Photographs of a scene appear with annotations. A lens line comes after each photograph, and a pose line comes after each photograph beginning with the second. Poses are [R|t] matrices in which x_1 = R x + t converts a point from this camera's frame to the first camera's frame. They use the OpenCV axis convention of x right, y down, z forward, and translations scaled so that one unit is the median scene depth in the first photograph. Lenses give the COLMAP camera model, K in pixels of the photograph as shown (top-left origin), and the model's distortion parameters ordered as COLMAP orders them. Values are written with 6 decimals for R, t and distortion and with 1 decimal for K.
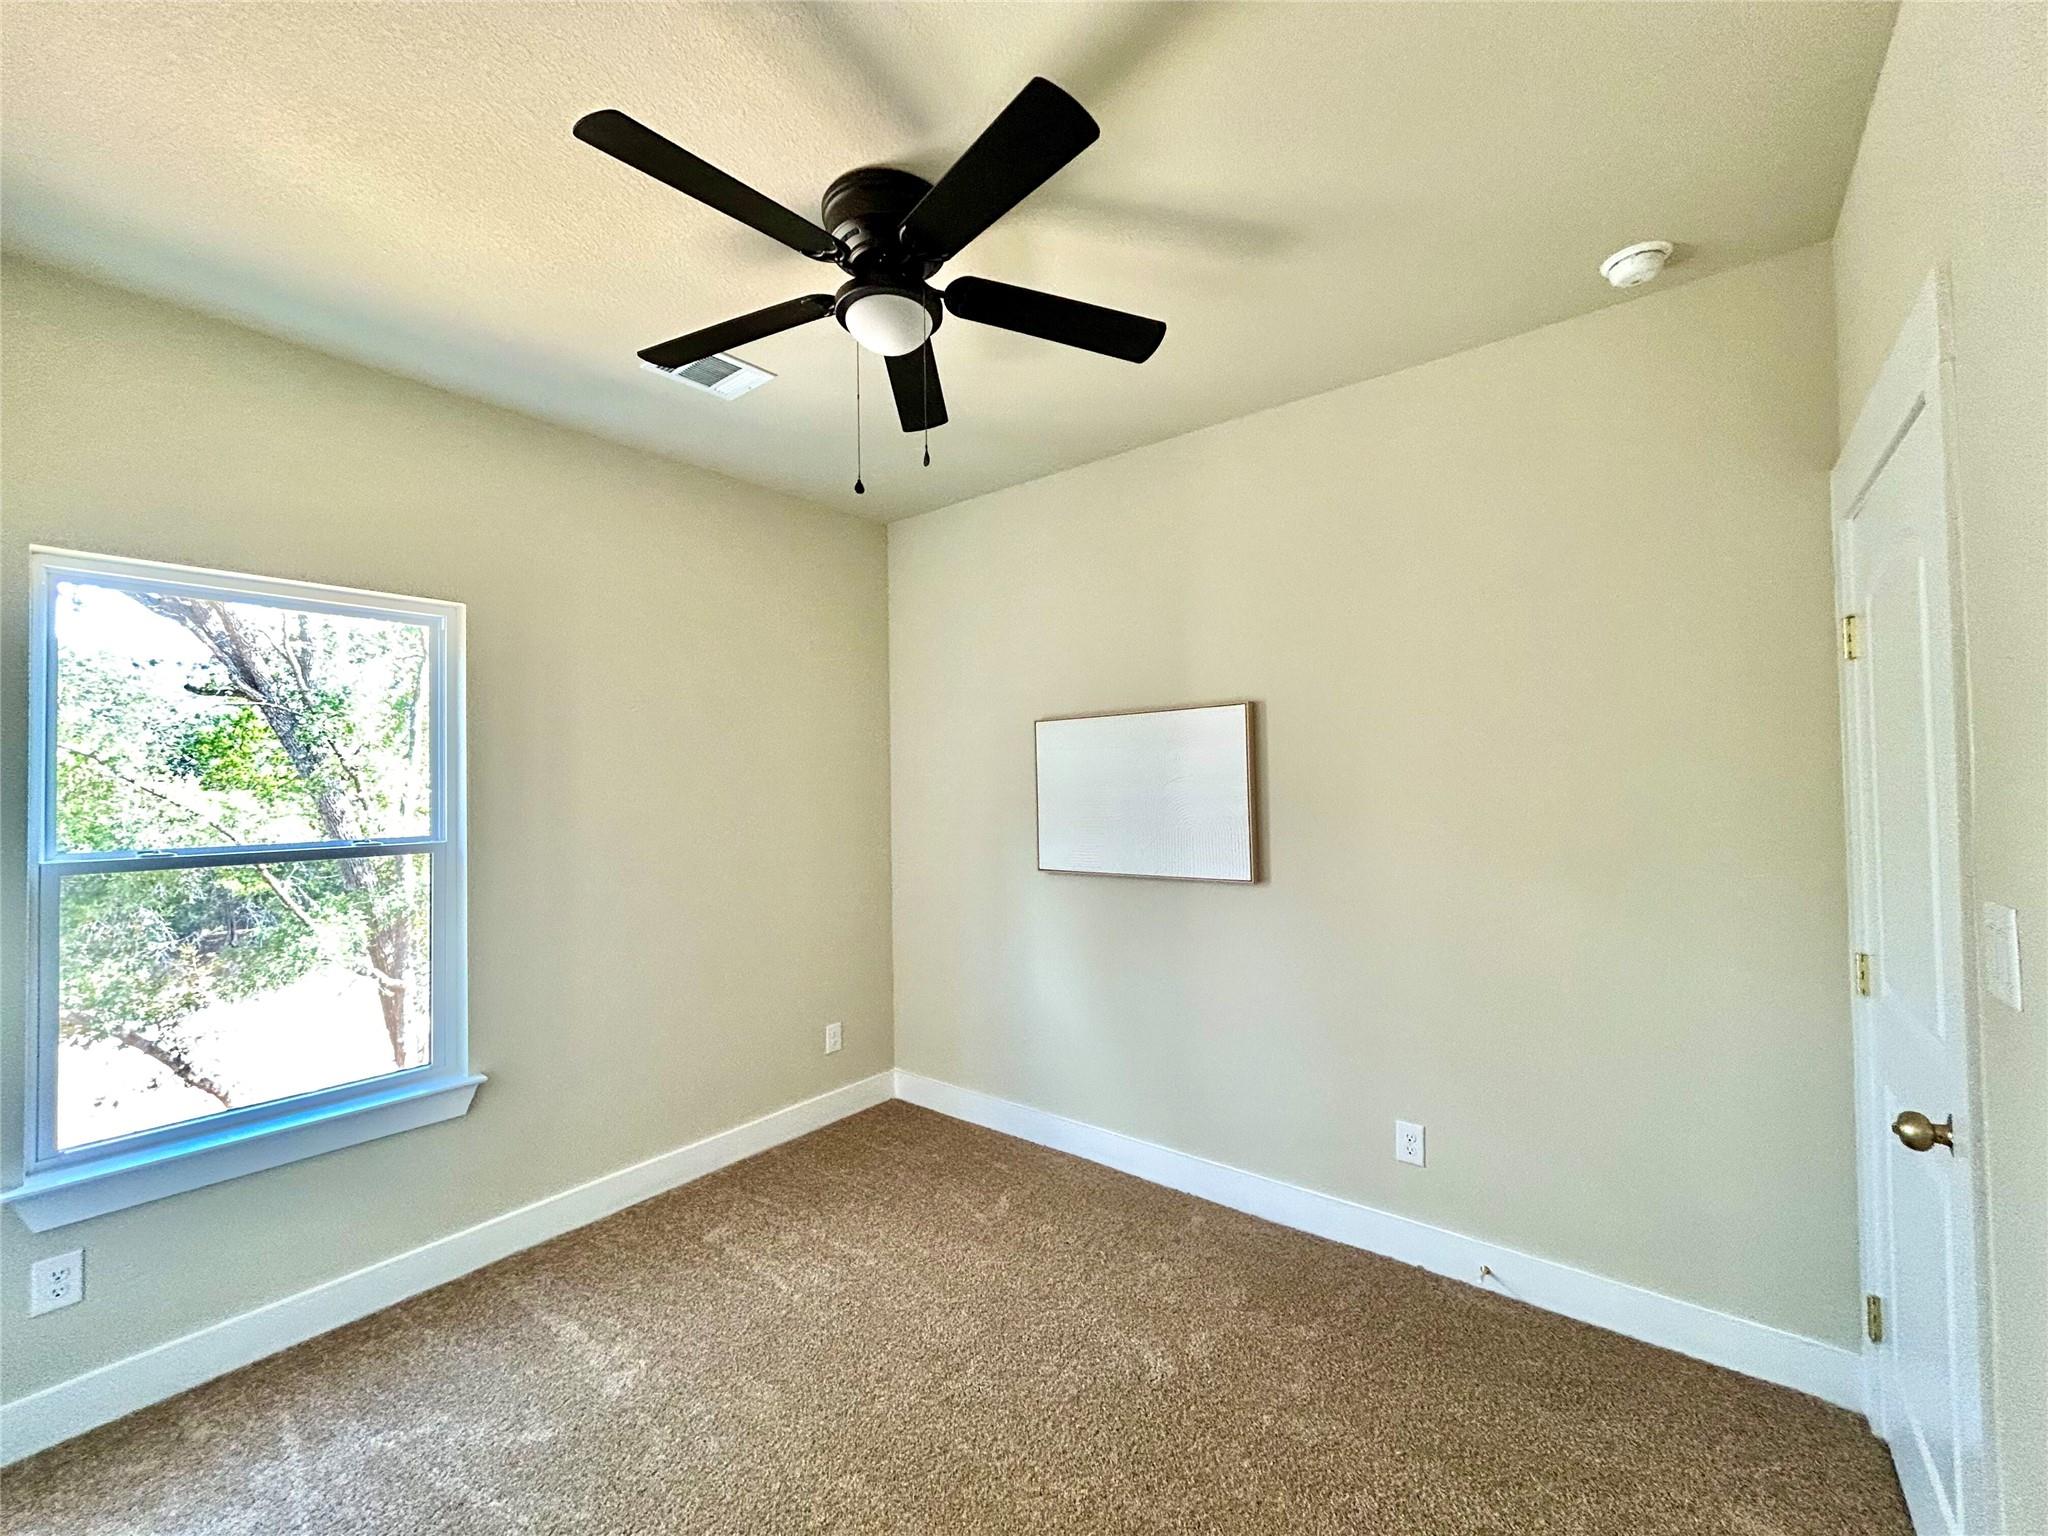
lens RADIAL K [[837.0, 0, 1024.0], [0, 837.0, 768.0], [0, 0, 1]] dist [-0.004106, 0.000360]
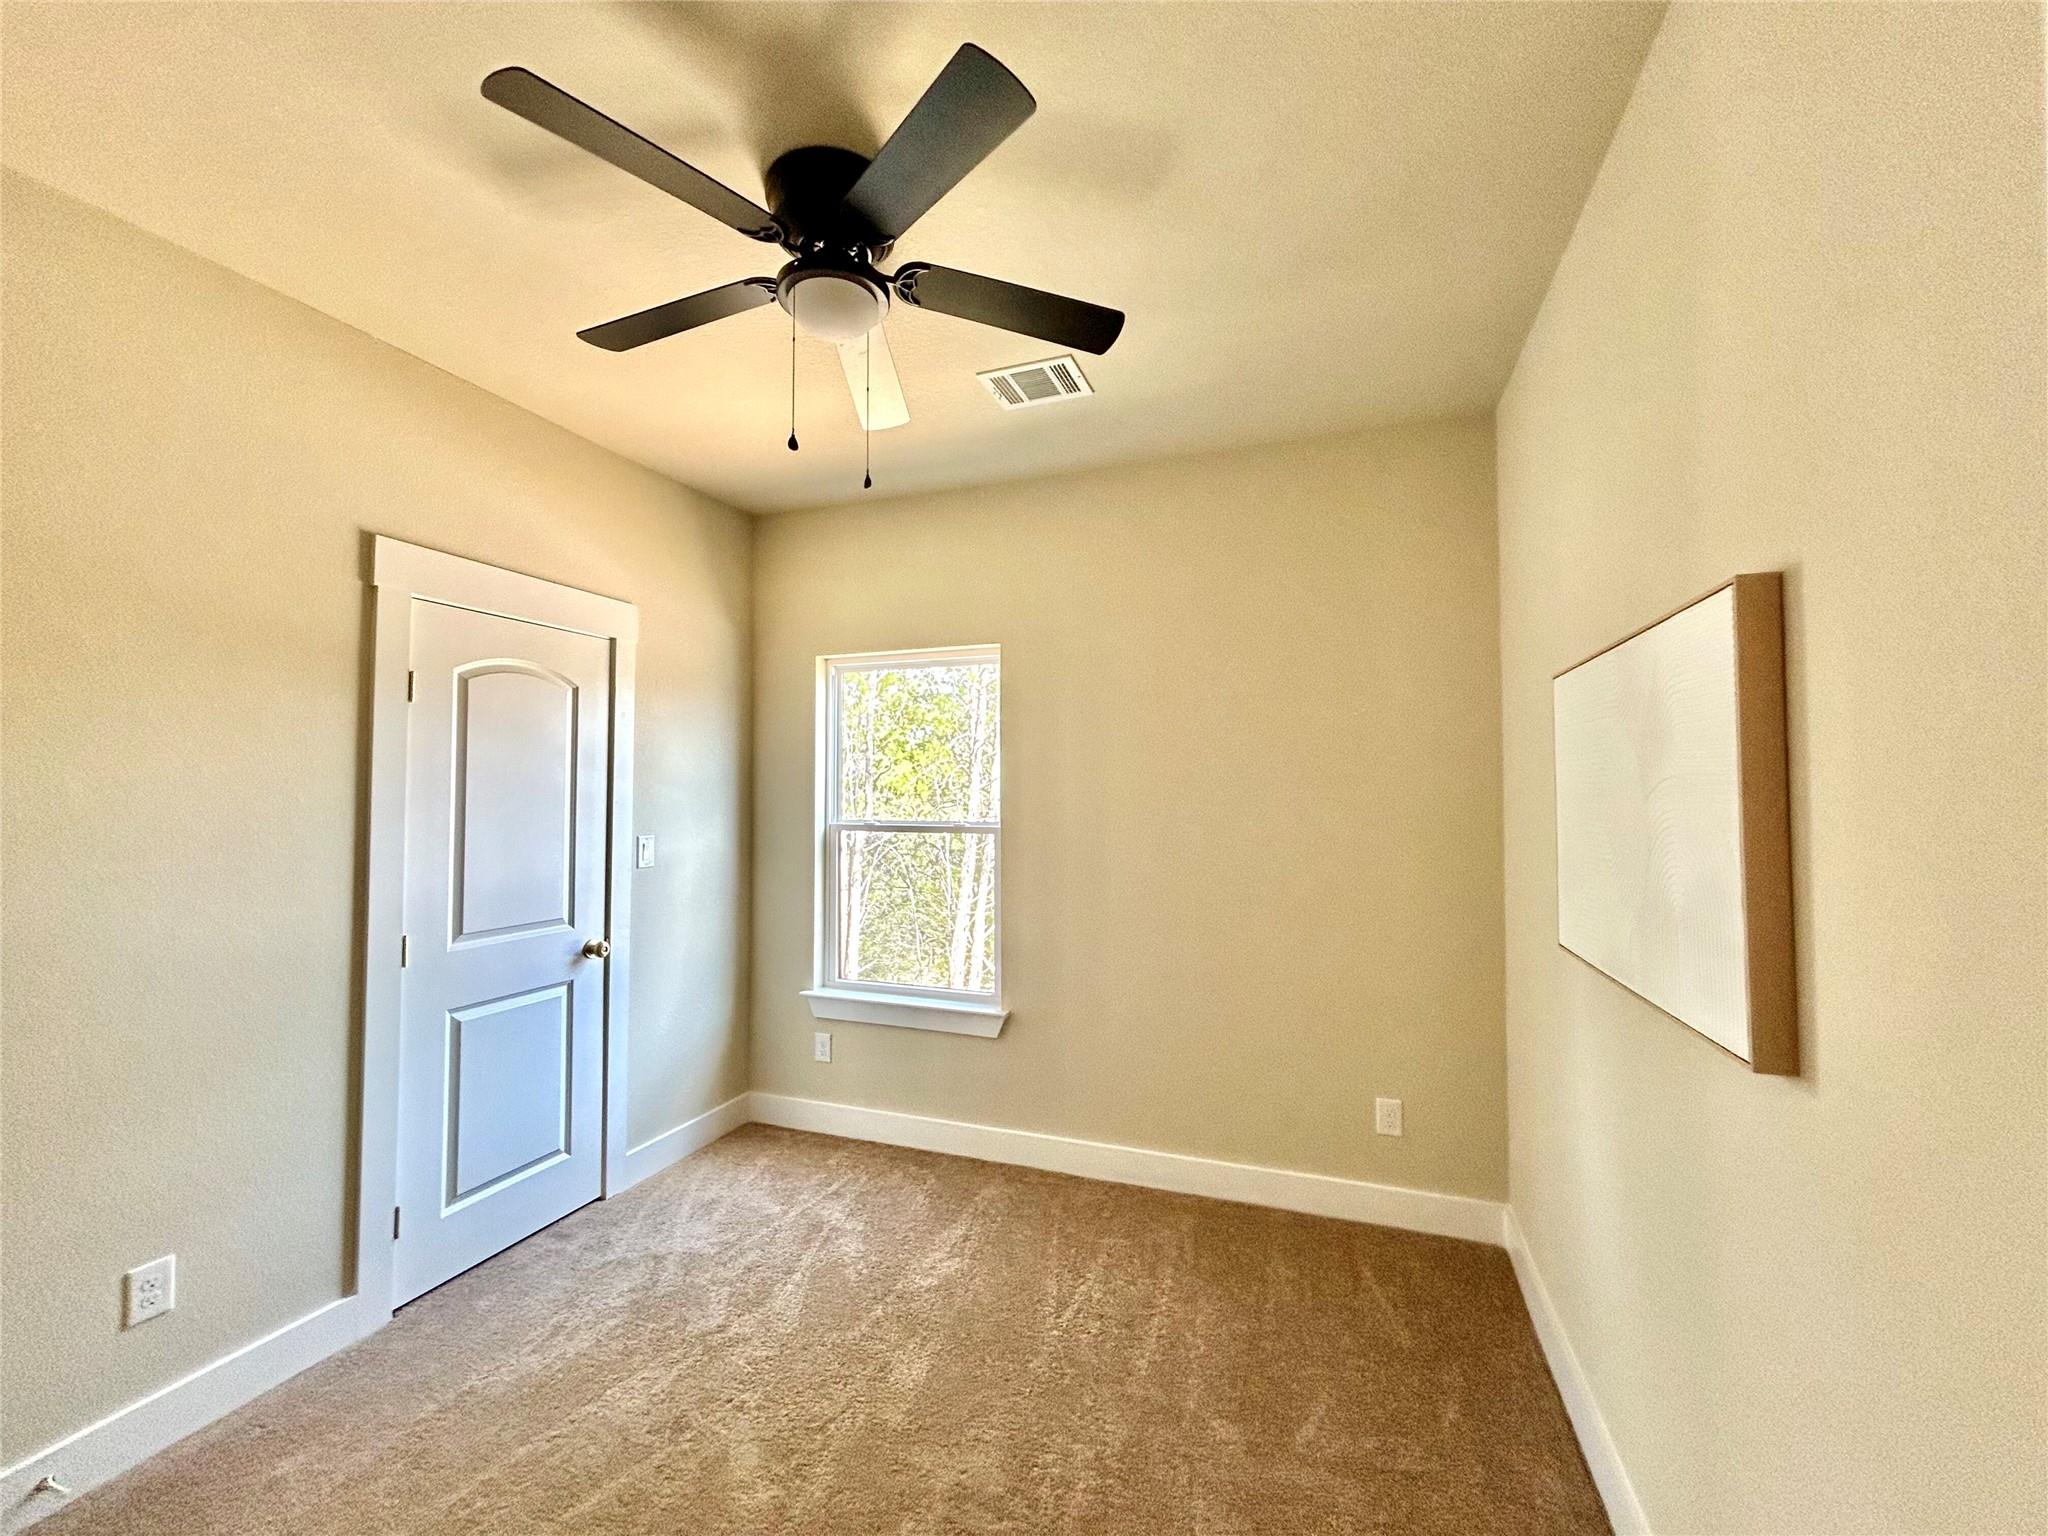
lens RADIAL K [[837.0, 0, 1024.0], [0, 837.0, 768.0], [0, 0, 1]] dist [-0.004106, 0.000360]
pose [[0.304883, -0.009351, -0.952344, 0.590335], [0.009453, 0.999932, -0.006792, 0.006059], [0.952343, -0.006932, 0.304950, 0.657152]]
